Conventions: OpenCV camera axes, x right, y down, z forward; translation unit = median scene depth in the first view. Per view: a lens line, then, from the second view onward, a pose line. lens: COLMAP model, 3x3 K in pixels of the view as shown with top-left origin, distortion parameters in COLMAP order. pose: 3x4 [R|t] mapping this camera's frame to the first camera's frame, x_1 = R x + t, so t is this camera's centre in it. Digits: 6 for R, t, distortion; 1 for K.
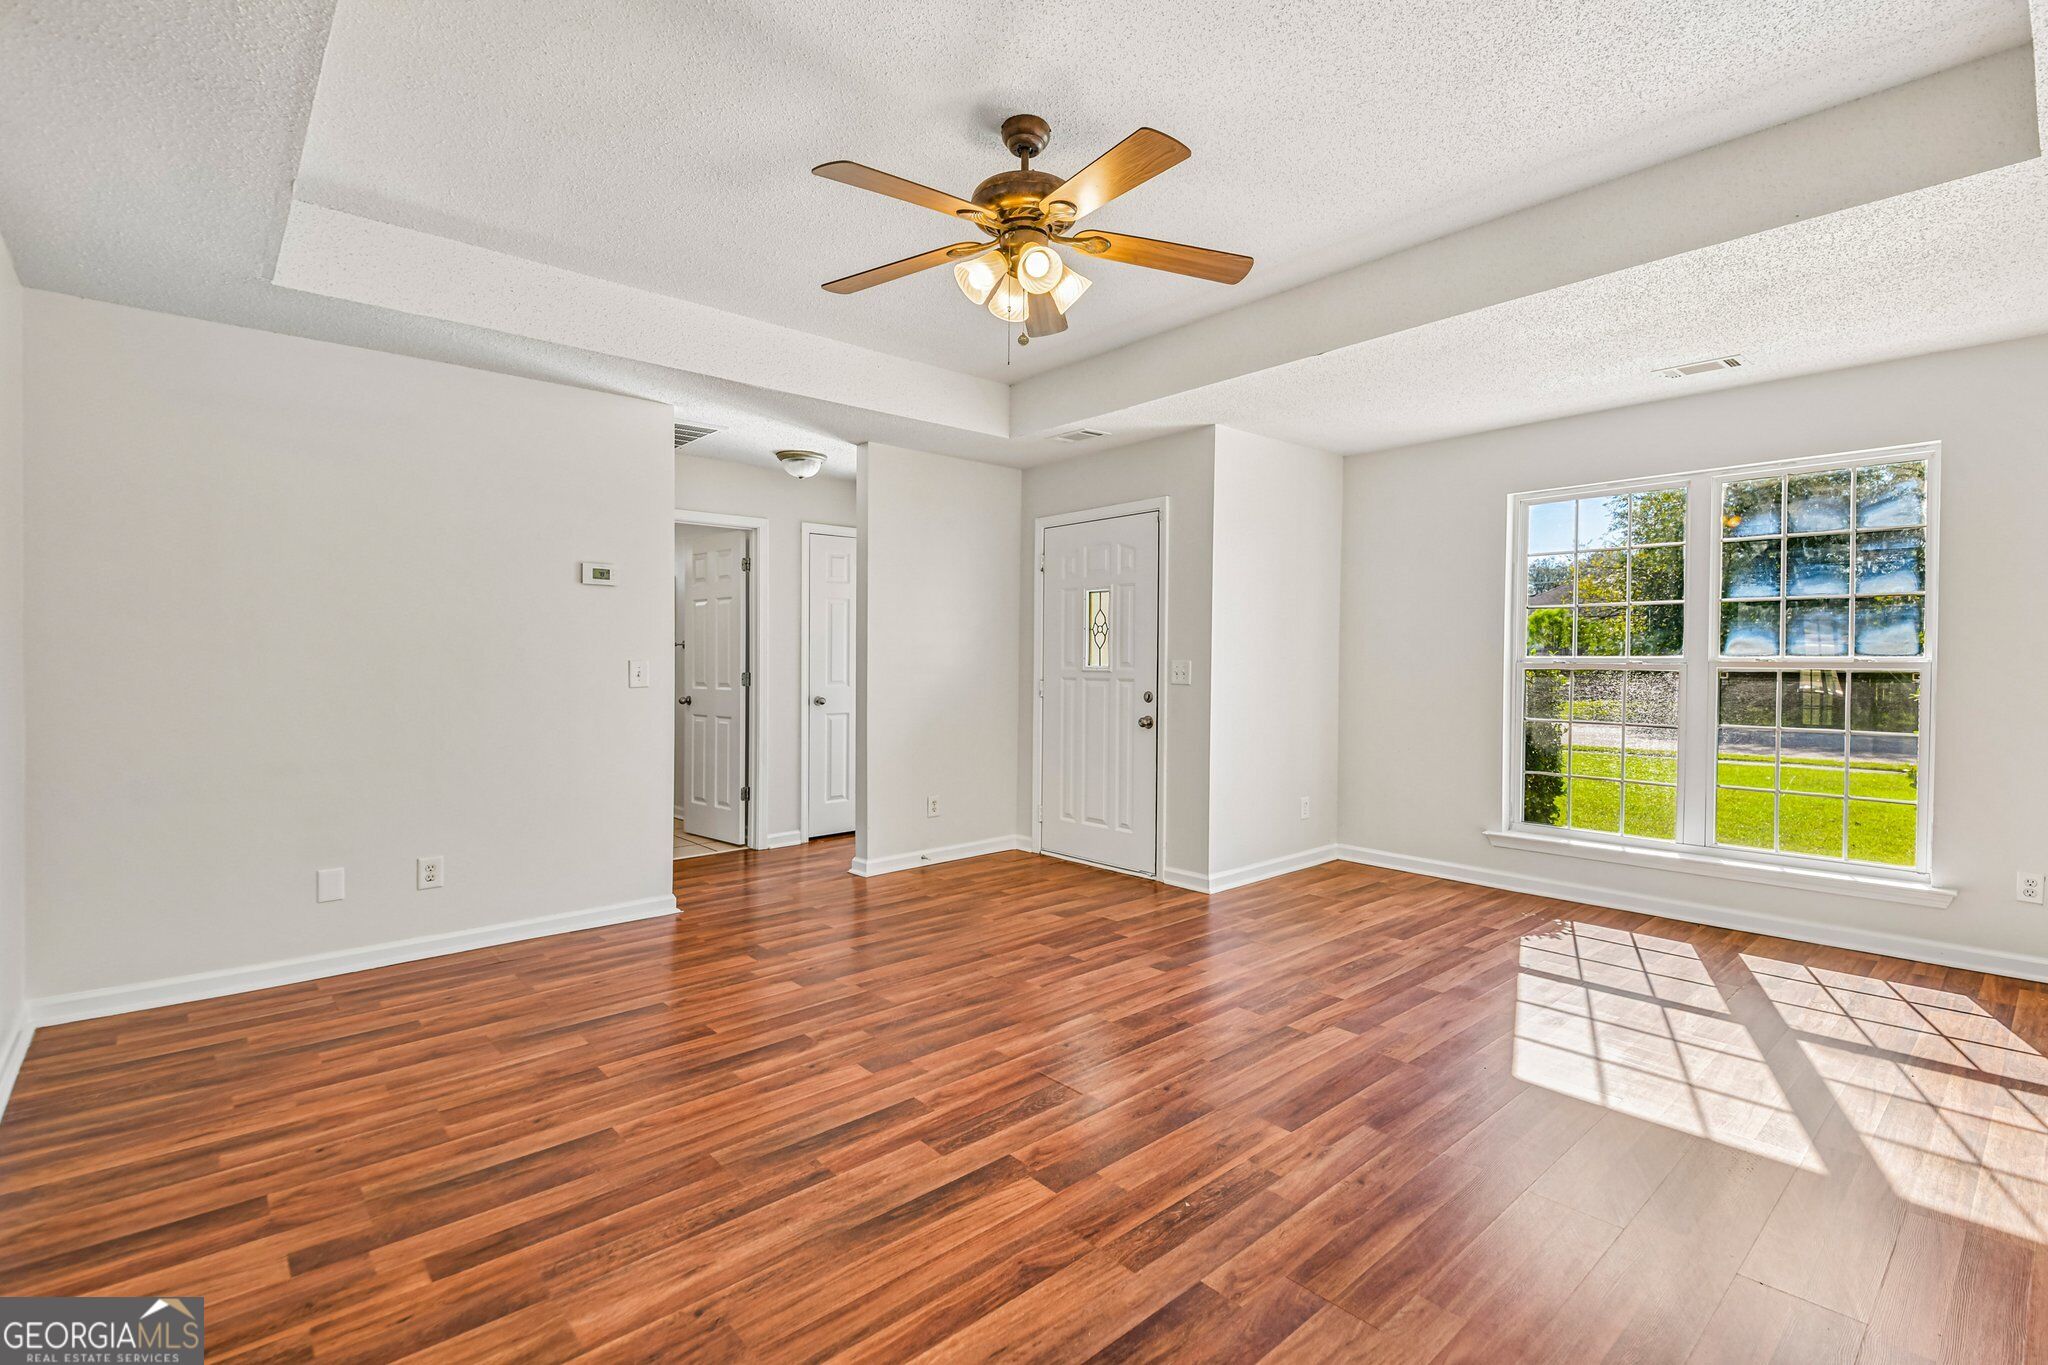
lens RADIAL K [[909.3, 0, 1016.5], [0, 909.3, 692.2], [0, 0, 1]] dist [-0.017001, -0.000800]
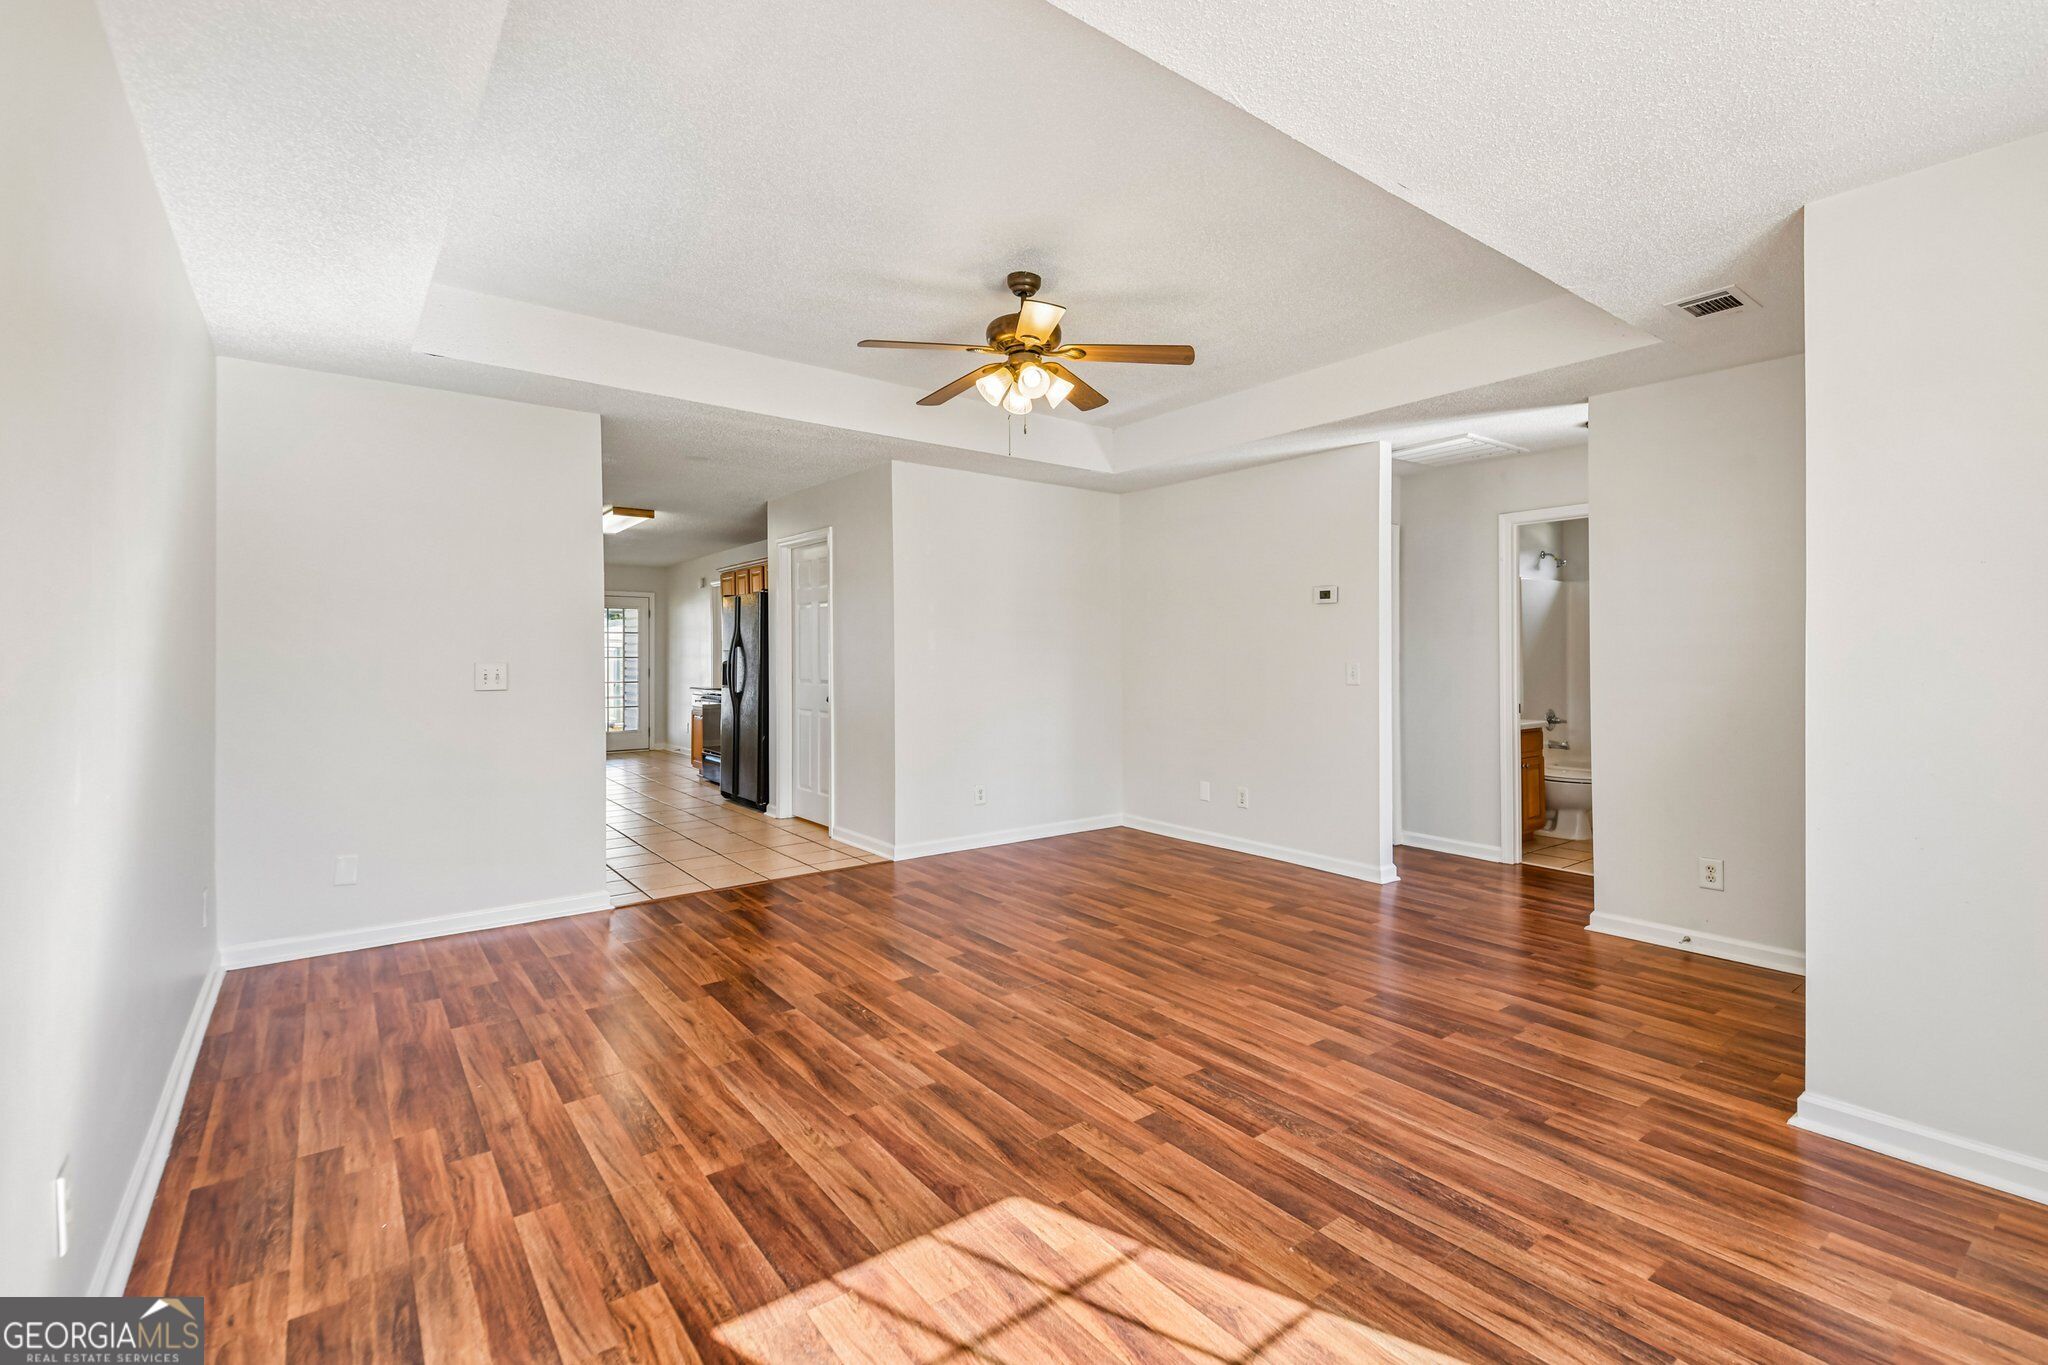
lens RADIAL K [[909.3, 0, 1013.0], [0, 909.3, 639.5], [0, 0, 1]] dist [-0.017001, -0.000800]
pose [[-0.042899, -0.006417, -0.999059, 1.119656], [-0.058041, 0.998306, -0.003920, -0.044241], [0.997392, 0.057818, -0.043199, 0.838261]]
